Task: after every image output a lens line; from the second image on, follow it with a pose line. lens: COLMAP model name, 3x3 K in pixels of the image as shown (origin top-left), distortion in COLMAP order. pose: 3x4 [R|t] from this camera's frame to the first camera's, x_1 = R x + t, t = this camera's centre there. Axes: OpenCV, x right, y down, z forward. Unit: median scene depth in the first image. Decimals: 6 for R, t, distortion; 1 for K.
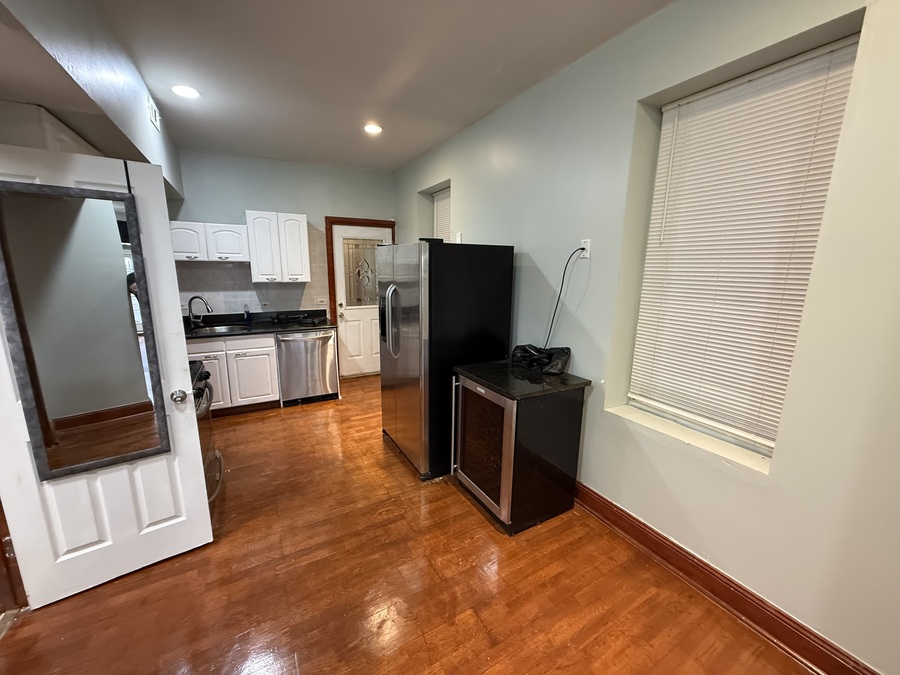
lens RADIAL K [[356.1, 0, 446.7], [0, 356.1, 337.2], [0, 0, 1]] dist [0.000051, 0.000183]
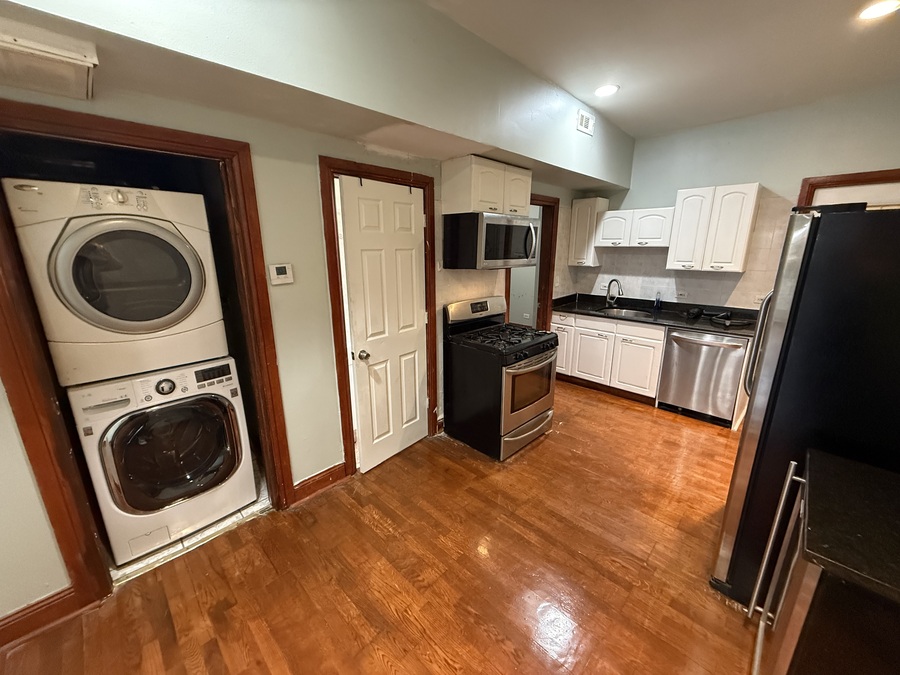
lens RADIAL K [[356.1, 0, 446.7], [0, 356.1, 337.2], [0, 0, 1]] dist [0.000051, 0.000183]
pose [[0.273326, 0.228584, -0.934367, 0.211230], [-0.180853, 0.966244, 0.183478, -0.049115], [0.944767, 0.118833, 0.305440, 0.194863]]
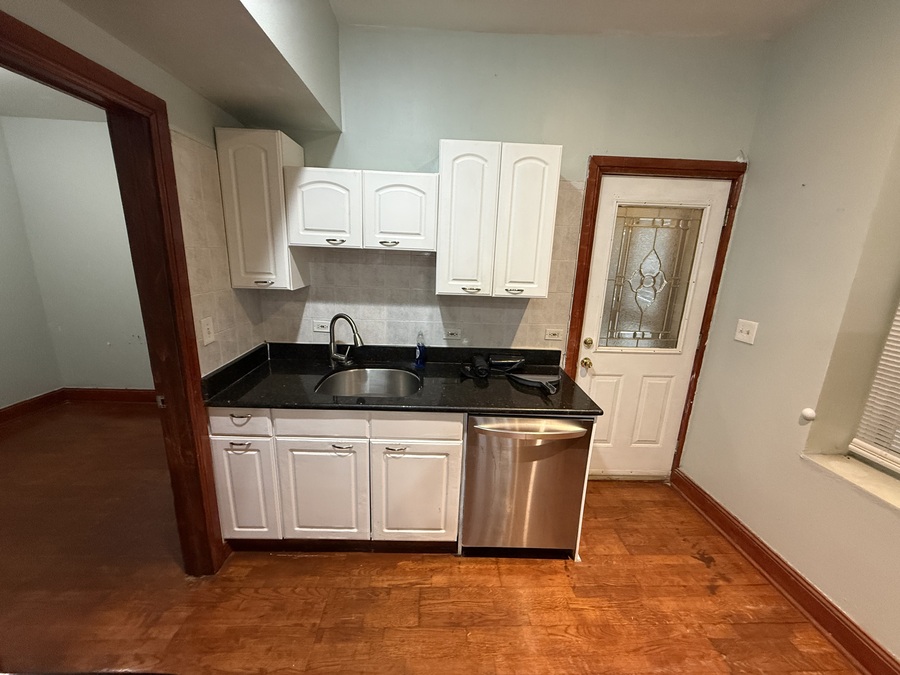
lens RADIAL K [[356.1, 0, 446.7], [0, 356.1, 337.2], [0, 0, 1]] dist [0.000051, 0.000183]
pose [[0.885066, 0.128535, -0.447367, -0.307906], [-0.116576, 0.991696, 0.054296, -0.124637], [0.450632, 0.004097, 0.892701, 0.574525]]
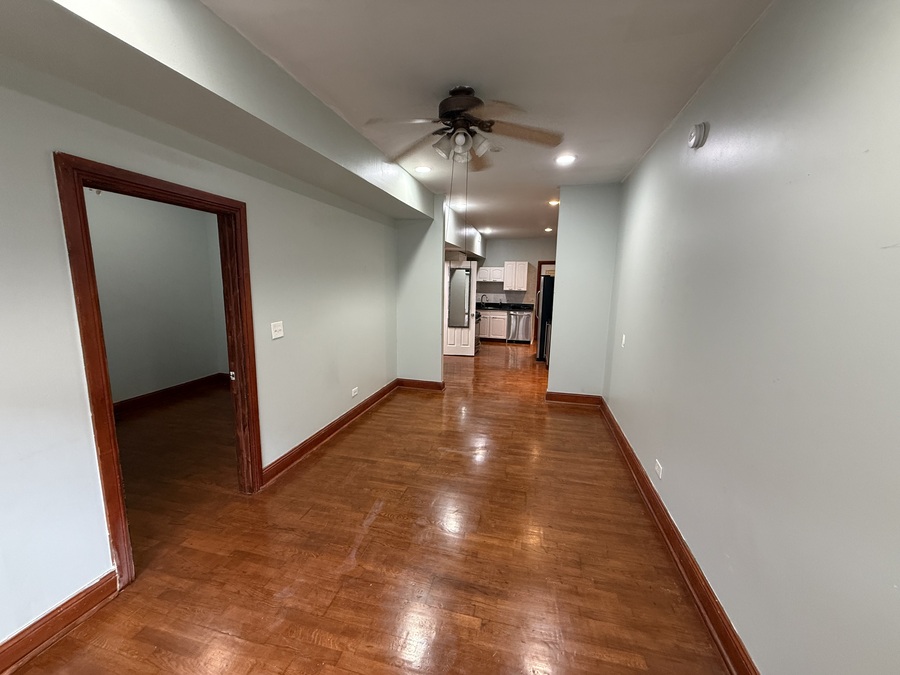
lens RADIAL K [[356.1, 0, 446.7], [0, 356.1, 337.2], [0, 0, 1]] dist [0.000051, 0.000183]
pose [[0.725082, 0.107428, -0.680232, 0.883070], [-0.142696, 0.989758, 0.004207, 0.214335], [0.673717, 0.094016, 0.732985, -1.042228]]
